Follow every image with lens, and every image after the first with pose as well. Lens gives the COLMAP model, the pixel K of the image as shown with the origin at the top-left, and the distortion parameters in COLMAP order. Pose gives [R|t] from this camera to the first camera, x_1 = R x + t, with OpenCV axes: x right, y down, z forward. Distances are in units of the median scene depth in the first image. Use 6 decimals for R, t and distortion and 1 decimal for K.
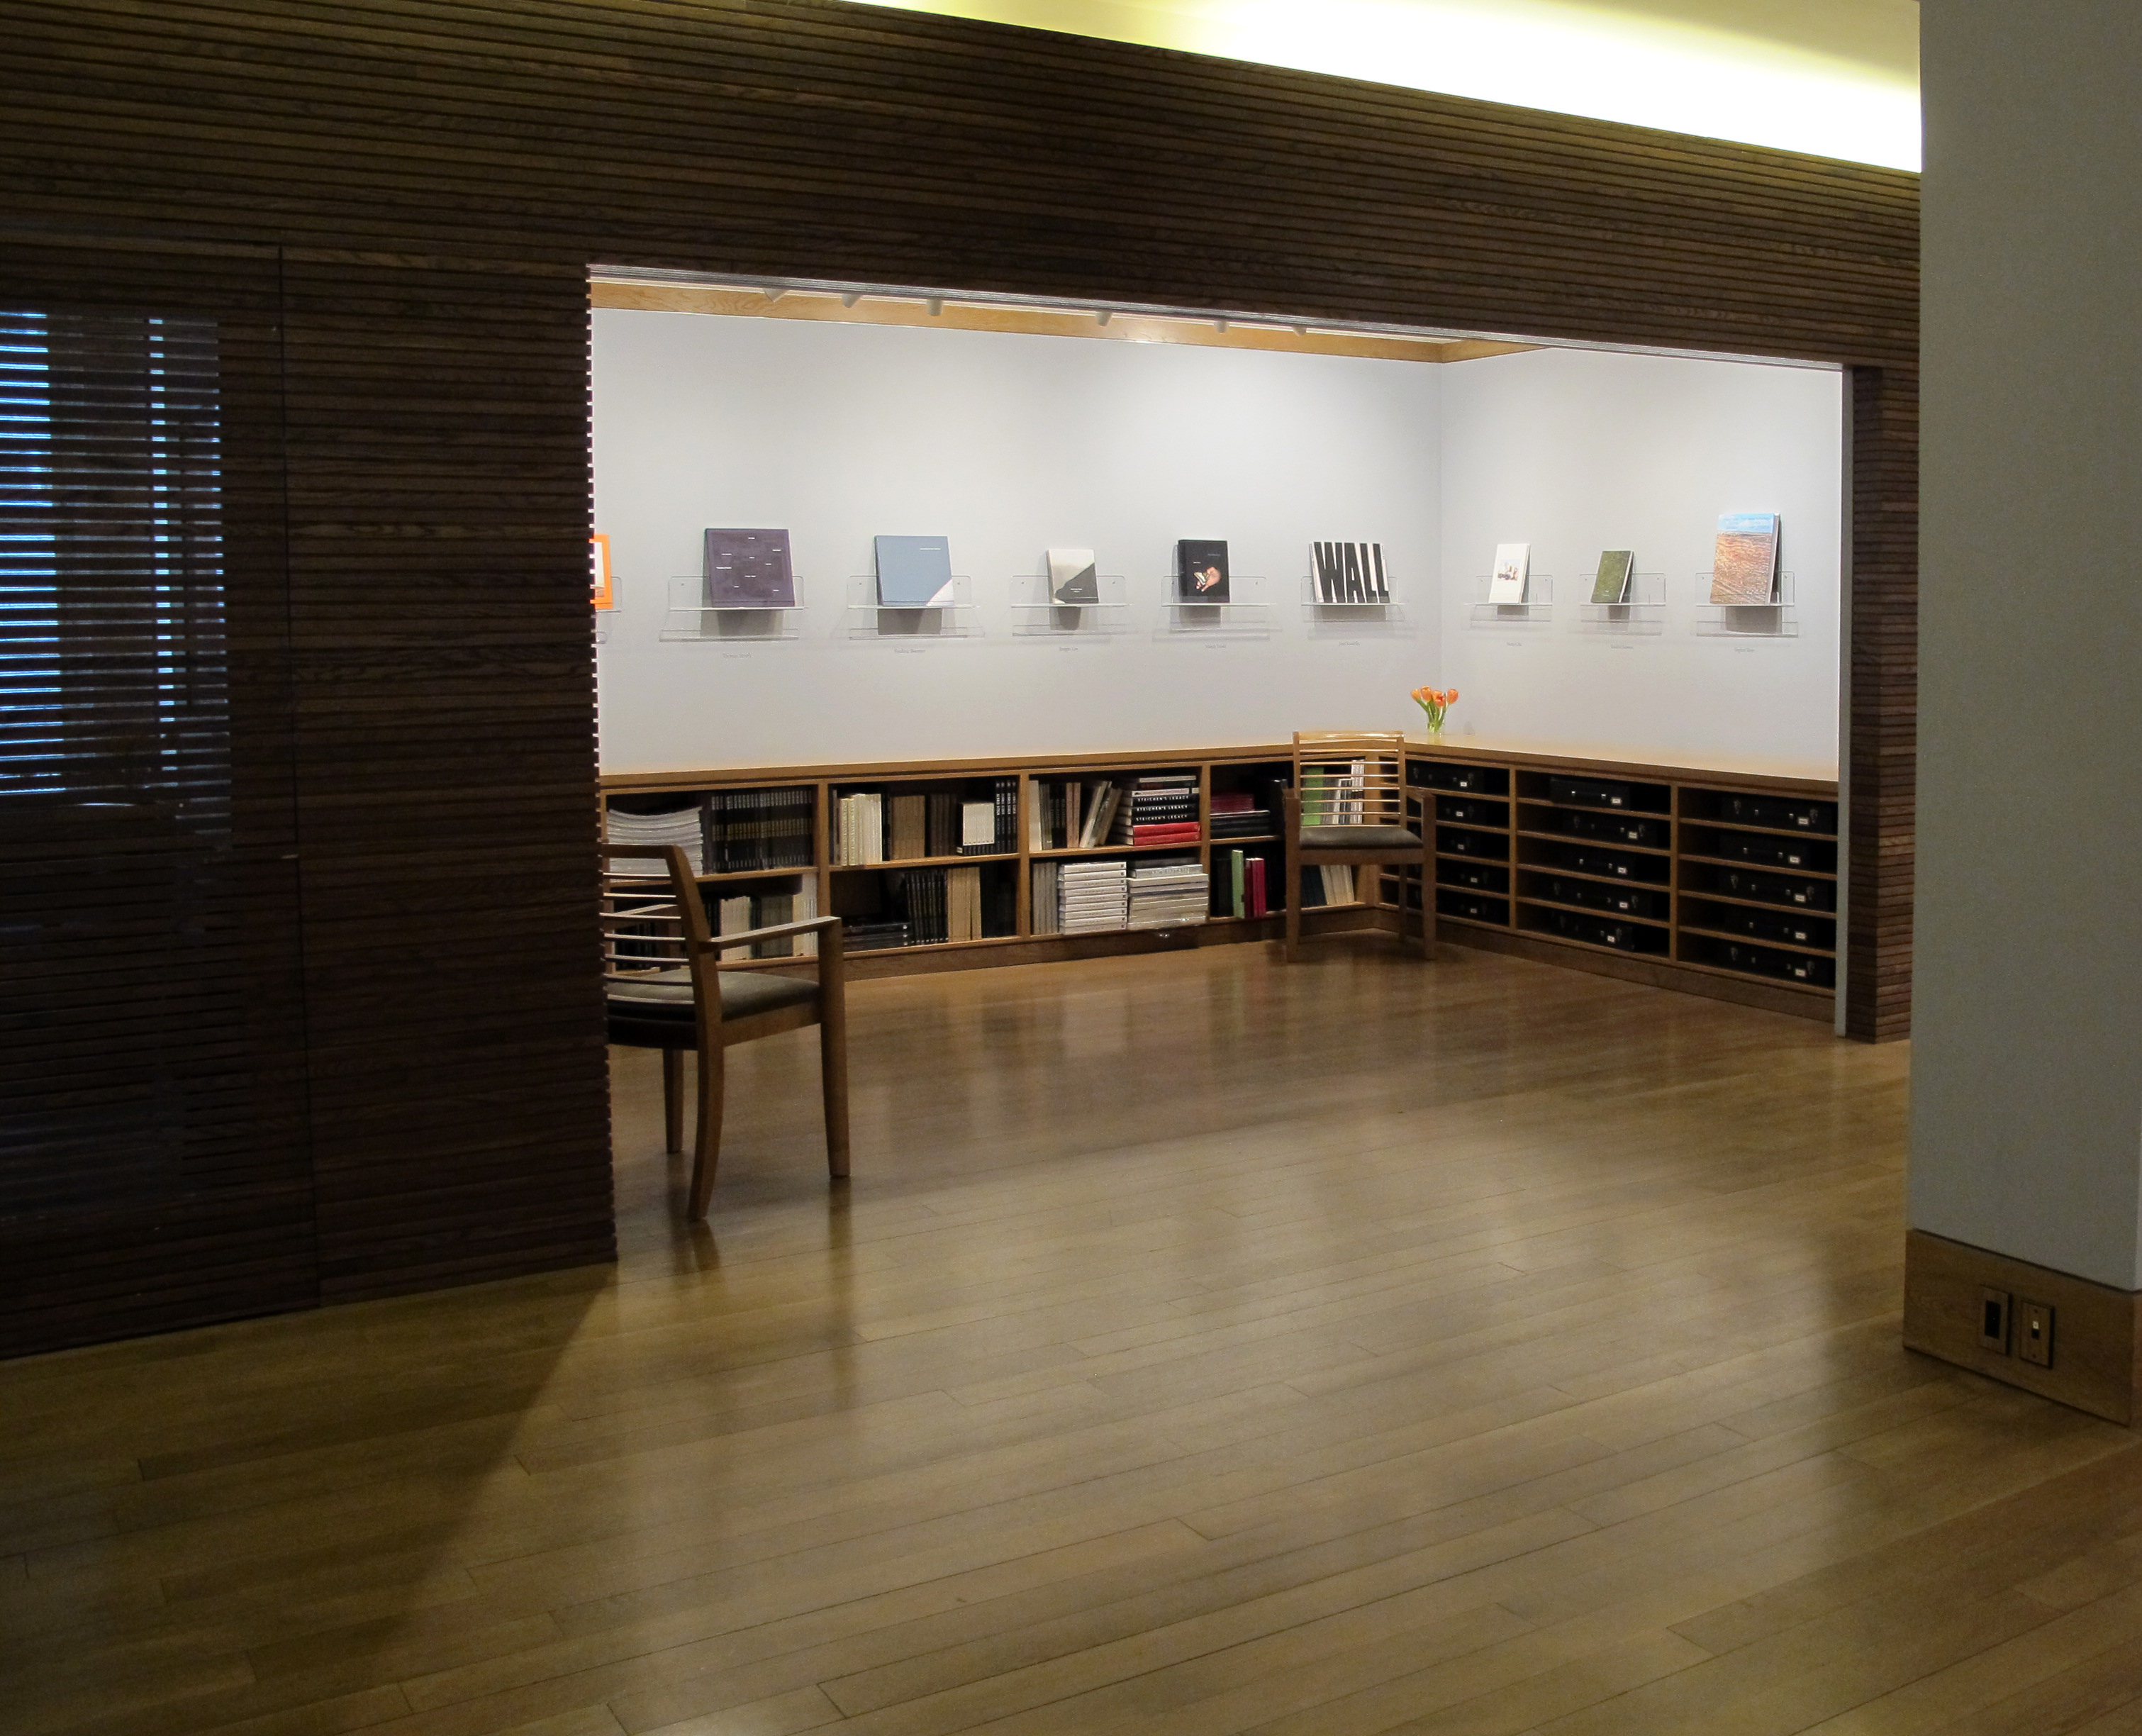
lens RADIAL K [[2257.8, 0, 1252.3], [0, 2257.8, 742.0], [0, 0, 1]] dist [-0.115733, 0.000000]
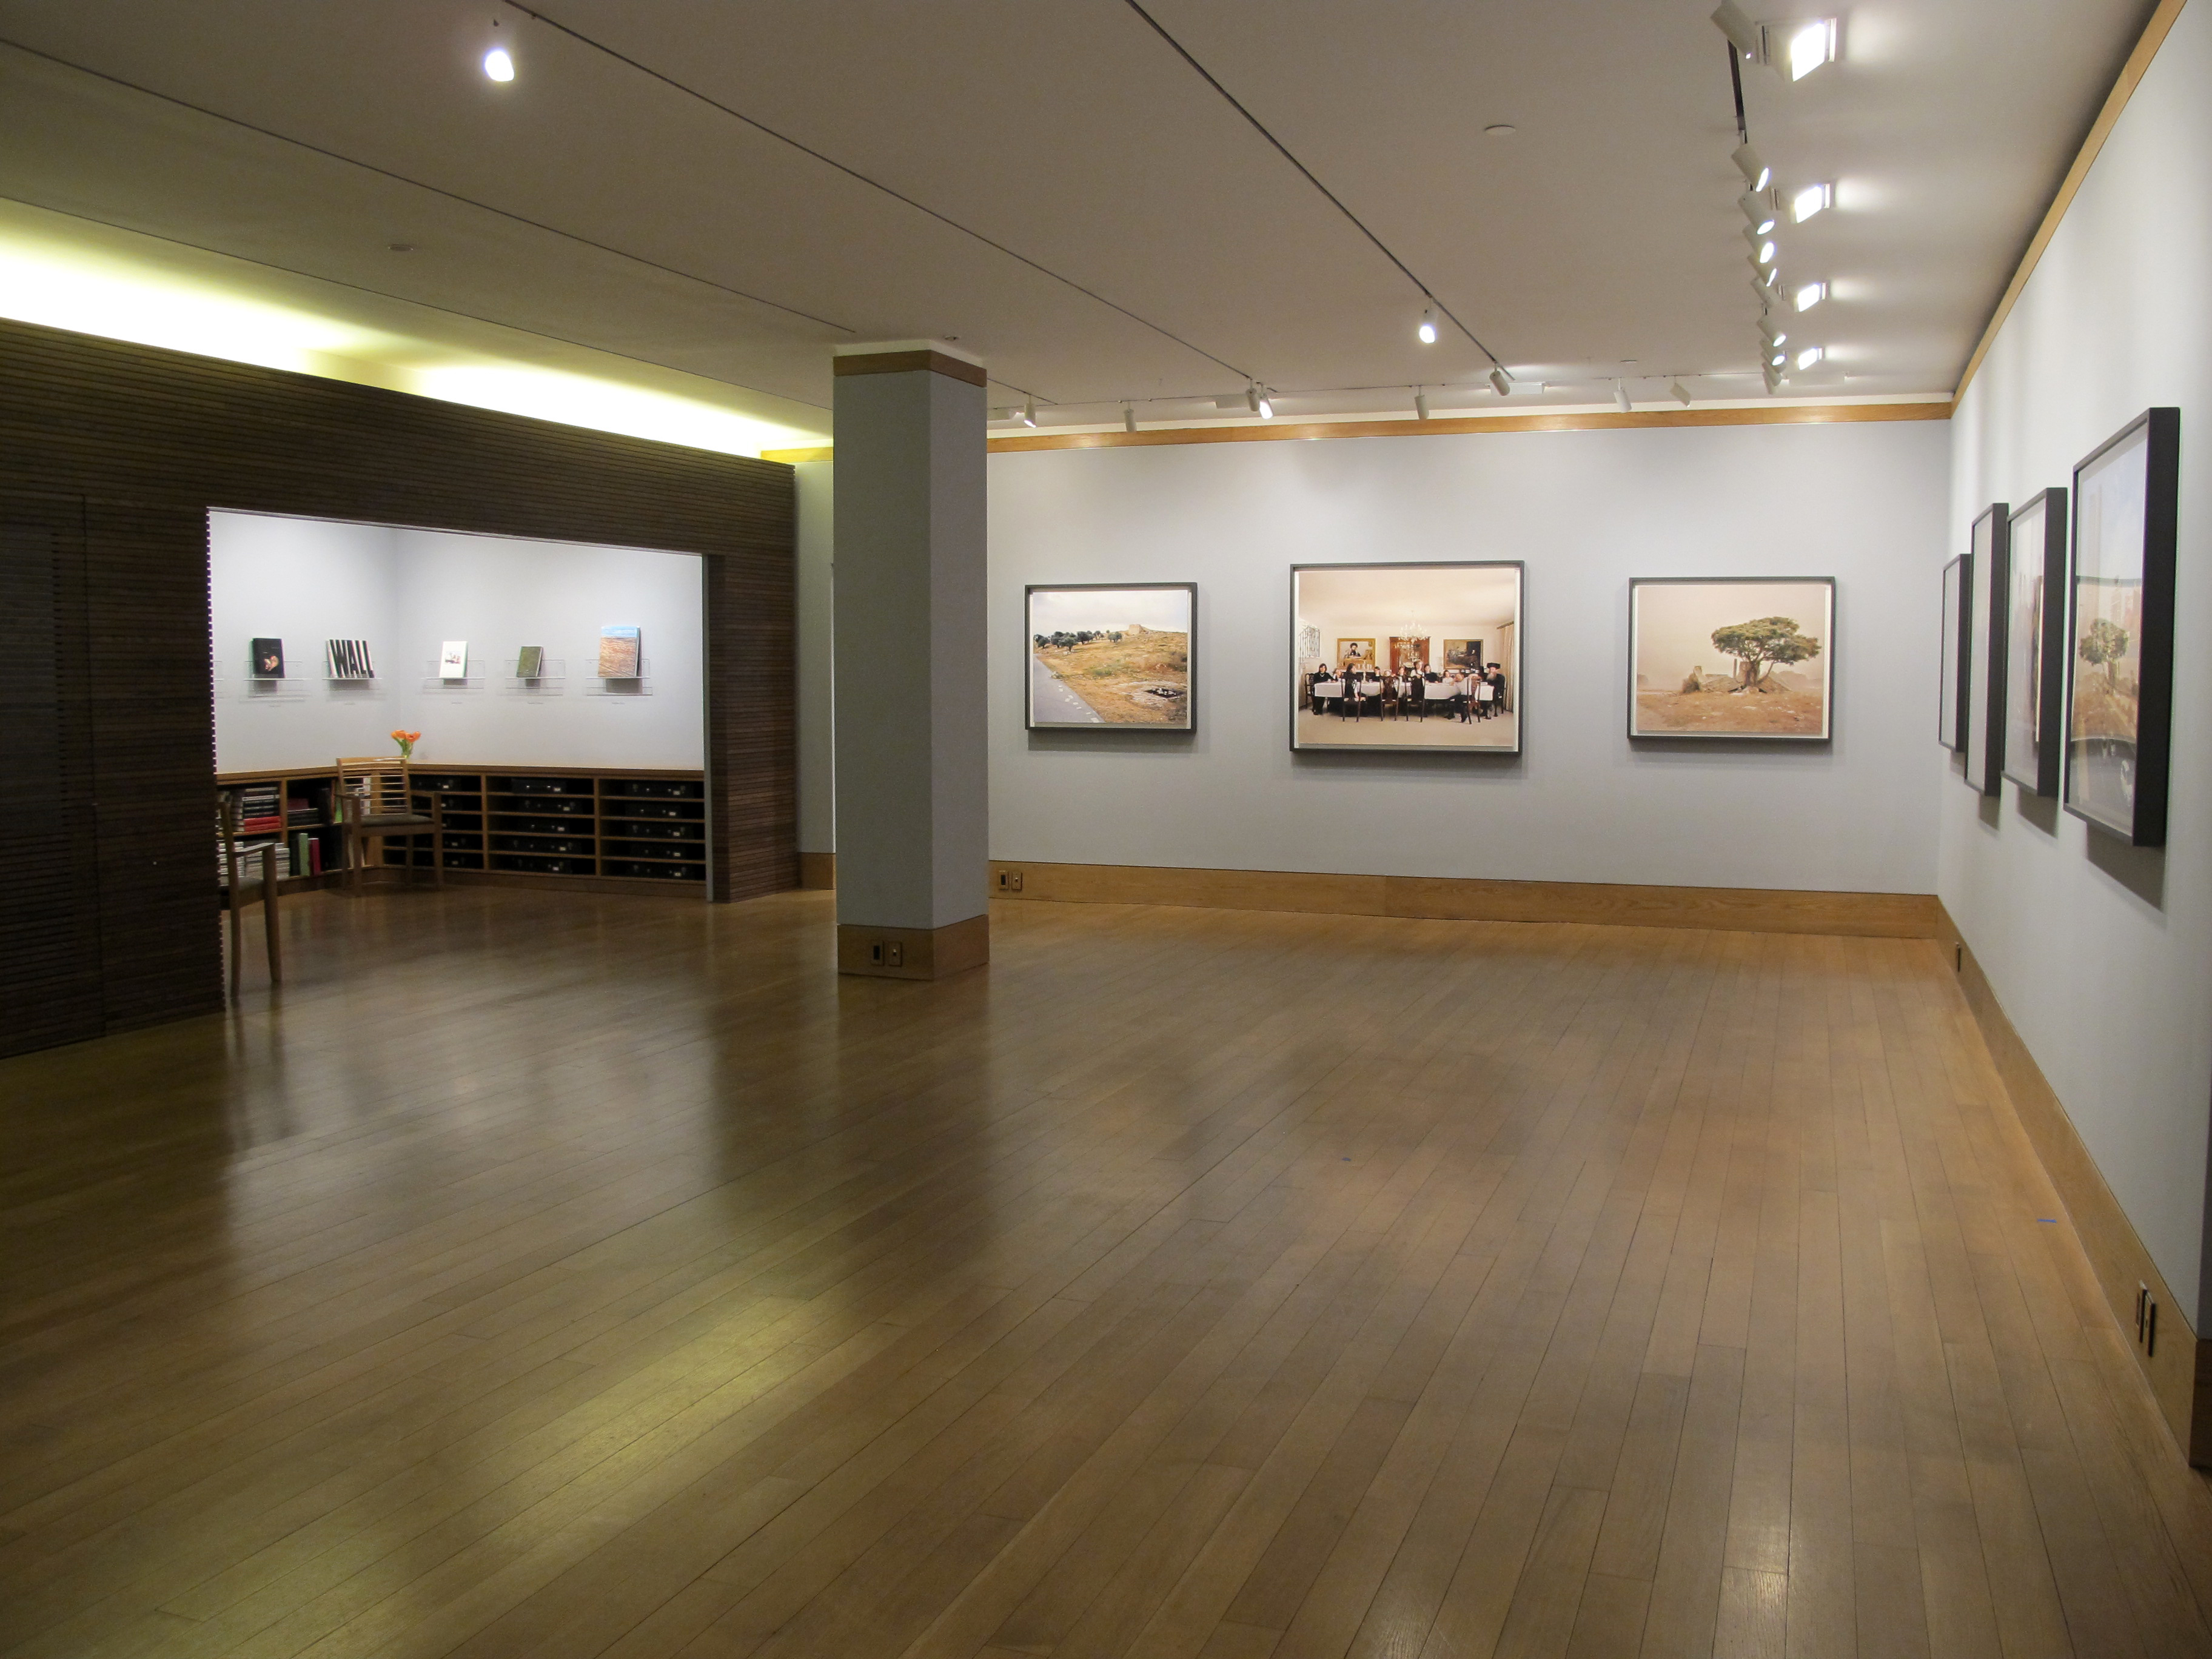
lens RADIAL K [[1930.9, 0, 1106.1], [0, 1930.9, 813.8], [0, 0, 1]] dist [-0.130528, 0.072494]
pose [[0.818441, -0.037730, 0.573350, -0.336544], [0.032704, 0.999283, 0.019075, 0.029858], [-0.573659, 0.003139, 0.819089, -0.459516]]
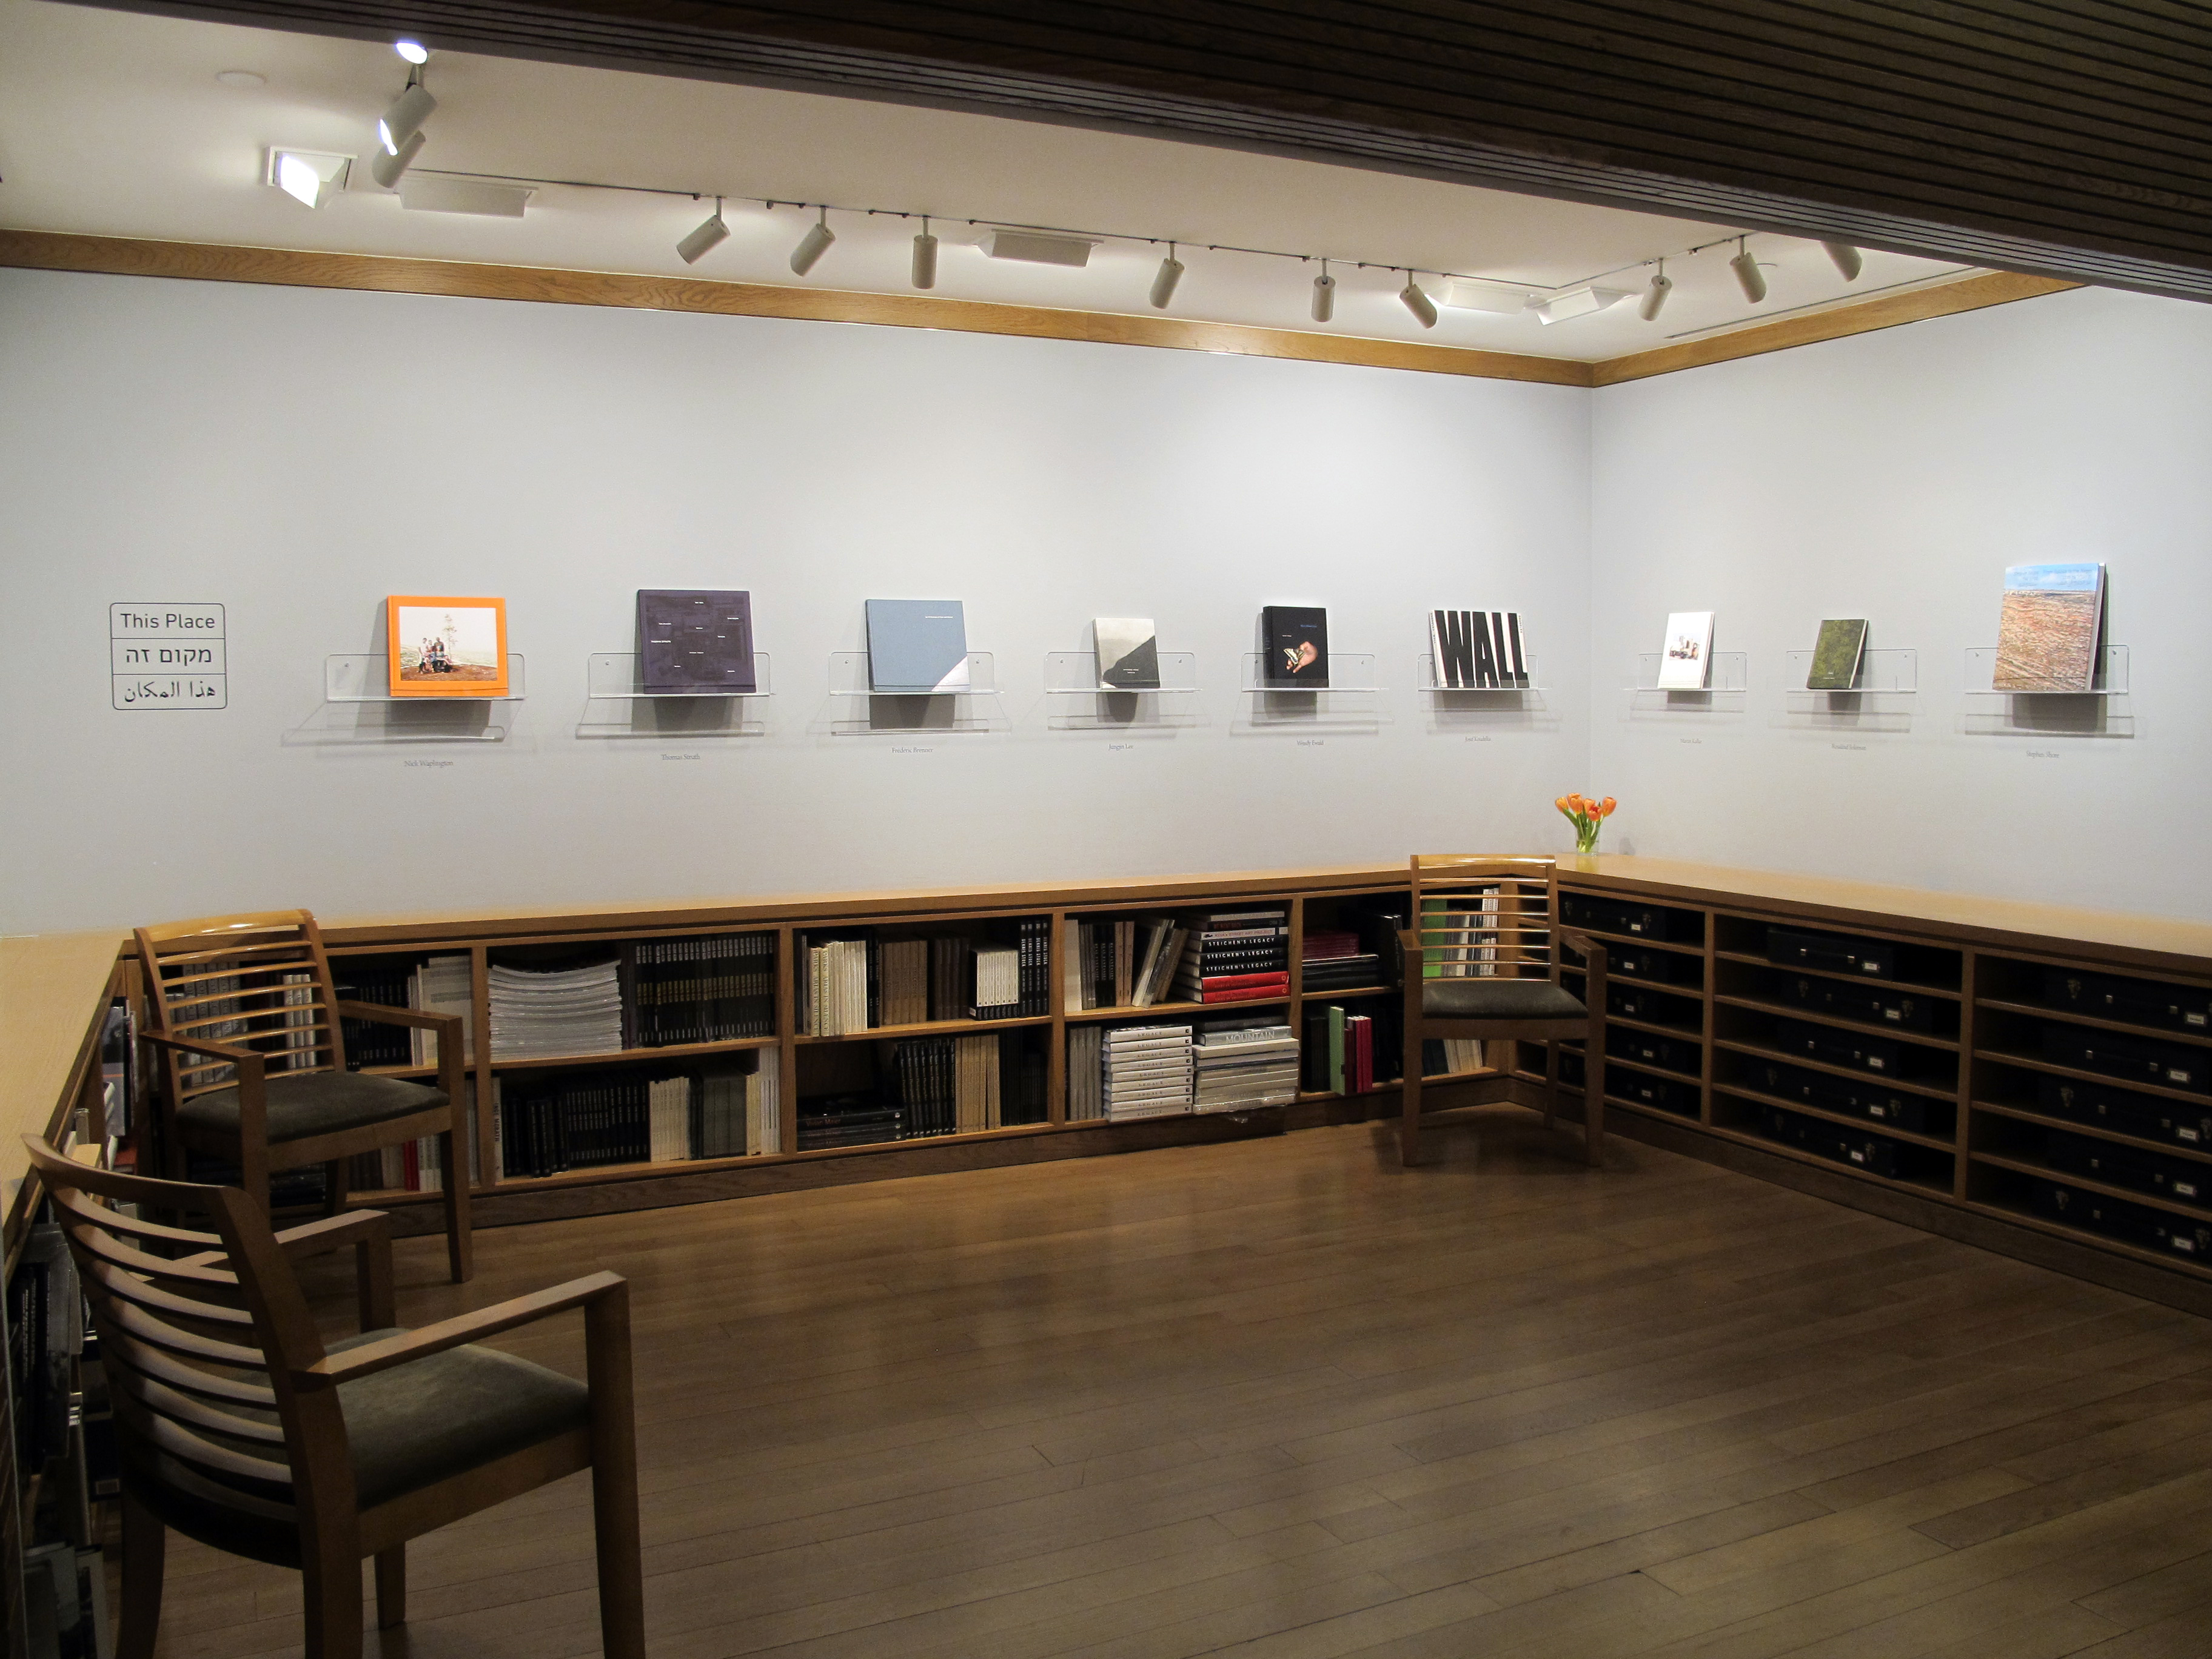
lens RADIAL K [[1930.9, 0, 1091.7], [0, 1930.9, 832.6], [0, 0, 1]] dist [-0.130528, 0.072494]
pose [[0.992709, 0.007960, -0.120273, -0.012089], [-0.006268, 0.999876, 0.014440, -0.022919], [0.120373, -0.013581, 0.992636, 0.365381]]
